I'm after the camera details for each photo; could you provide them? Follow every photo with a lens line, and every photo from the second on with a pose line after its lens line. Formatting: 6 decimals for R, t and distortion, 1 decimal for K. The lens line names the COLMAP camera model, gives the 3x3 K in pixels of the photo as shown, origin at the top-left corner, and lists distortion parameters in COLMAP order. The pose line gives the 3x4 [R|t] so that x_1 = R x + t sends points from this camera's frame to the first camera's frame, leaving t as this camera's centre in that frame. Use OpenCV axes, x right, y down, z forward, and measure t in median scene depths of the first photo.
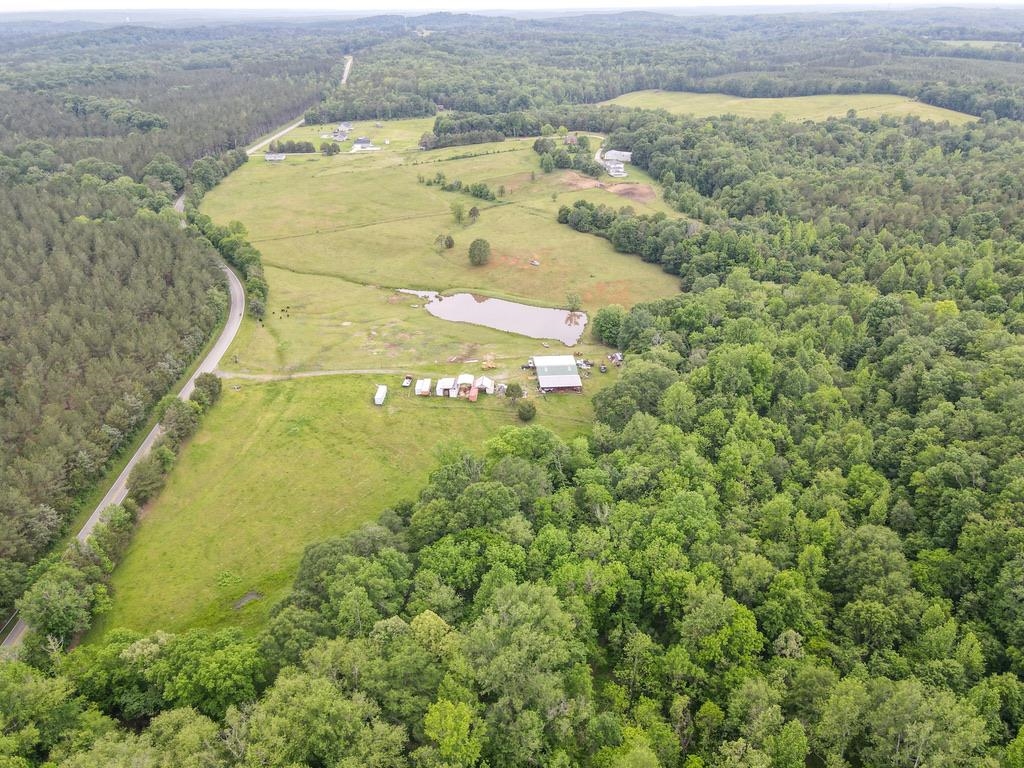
lens RADIAL K [[752.9, 0, 518.3], [0, 752.9, 379.7], [0, 0, 1]] dist [0.007970, 0.012219]
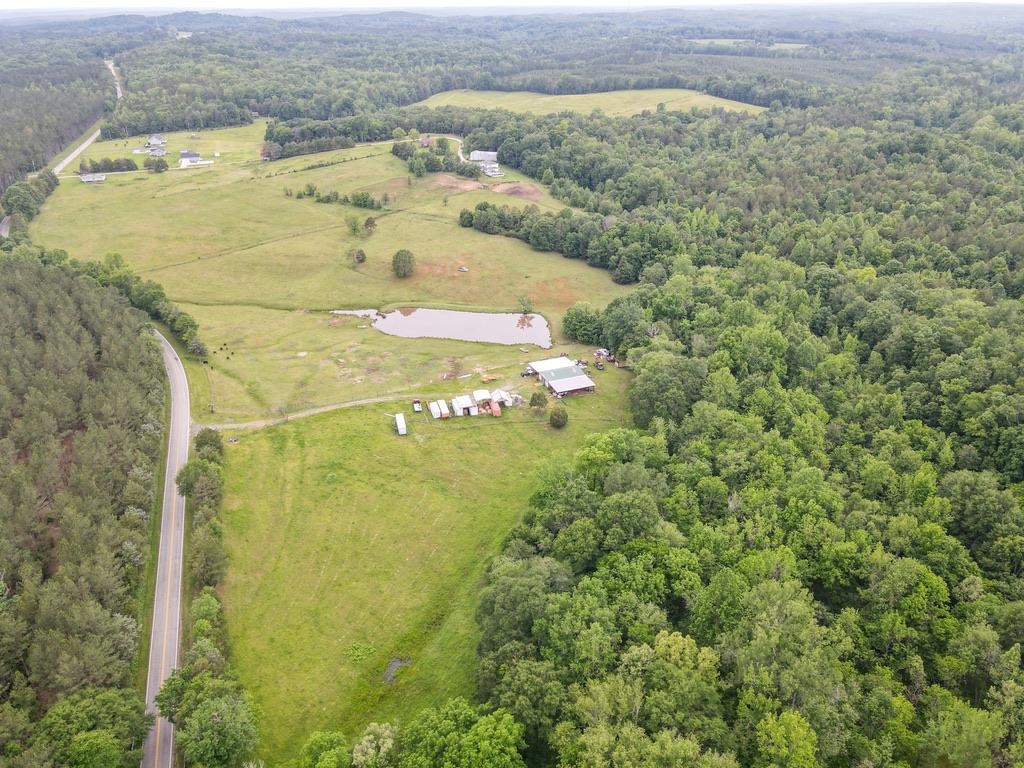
lens RADIAL K [[750.6, 0, 518.4], [0, 750.6, 385.4], [0, 0, 1]] dist [0.003637, 0.014375]
pose [[0.953306, -0.134858, 0.270225, -0.147842], [0.132963, 0.990796, 0.025396, -0.016031], [-0.271163, 0.011720, 0.962462, 0.034381]]
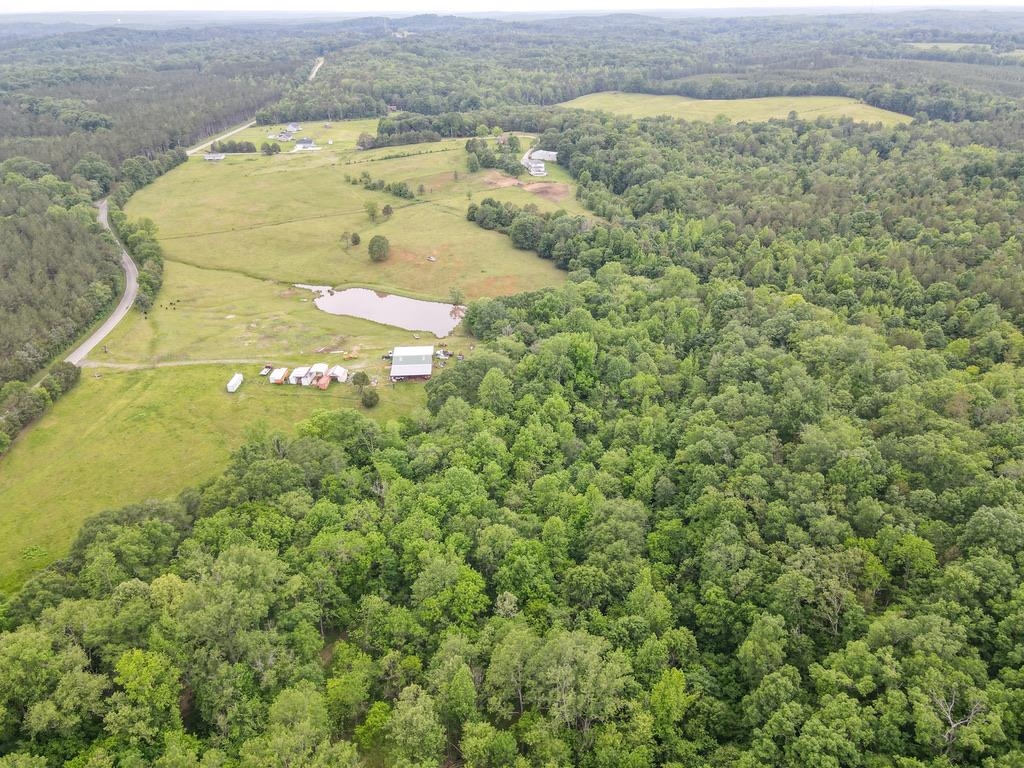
lens RADIAL K [[750.6, 0, 518.4], [0, 750.6, 385.4], [0, 0, 1]] dist [0.003637, 0.014375]
pose [[1.000000, 0.000507, 0.000603, 0.106835], [-0.000510, 0.999985, 0.005431, 0.009159], [-0.000600, -0.005431, 0.999985, -0.019238]]
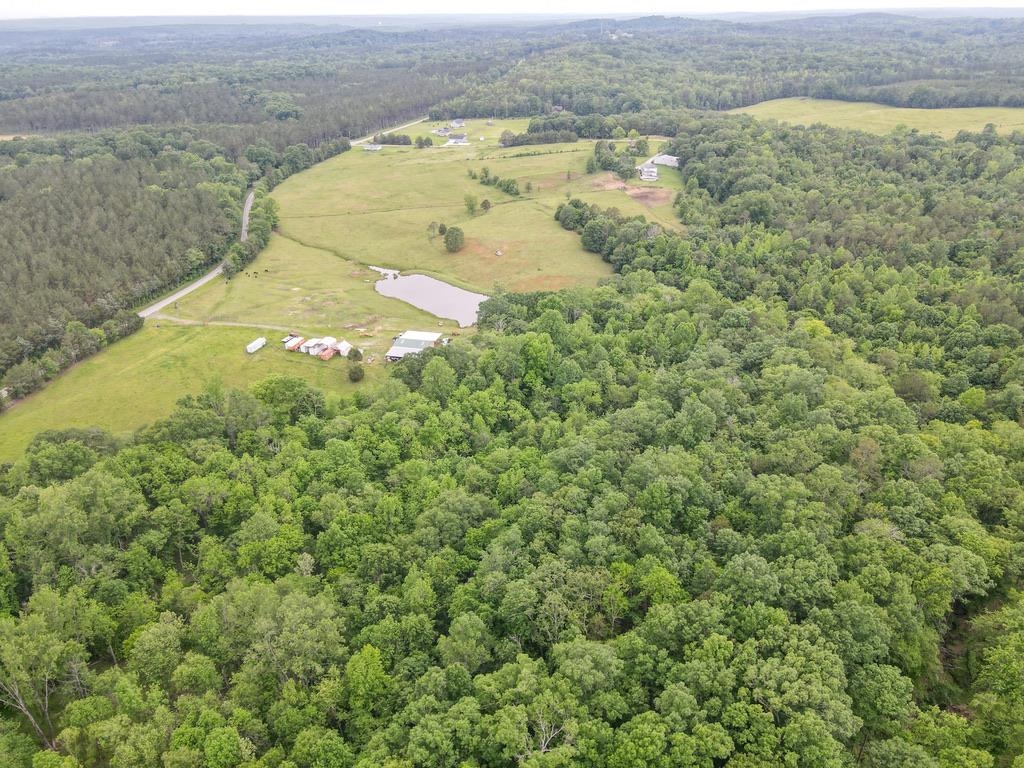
lens RADIAL K [[752.9, 0, 518.3], [0, 752.9, 379.7], [0, 0, 1]] dist [0.007970, 0.012219]
pose [[0.956796, 0.125134, -0.262456, 0.267581], [-0.126025, 0.991935, 0.013507, 0.003000], [0.262029, 0.020153, 0.964849, -0.011483]]
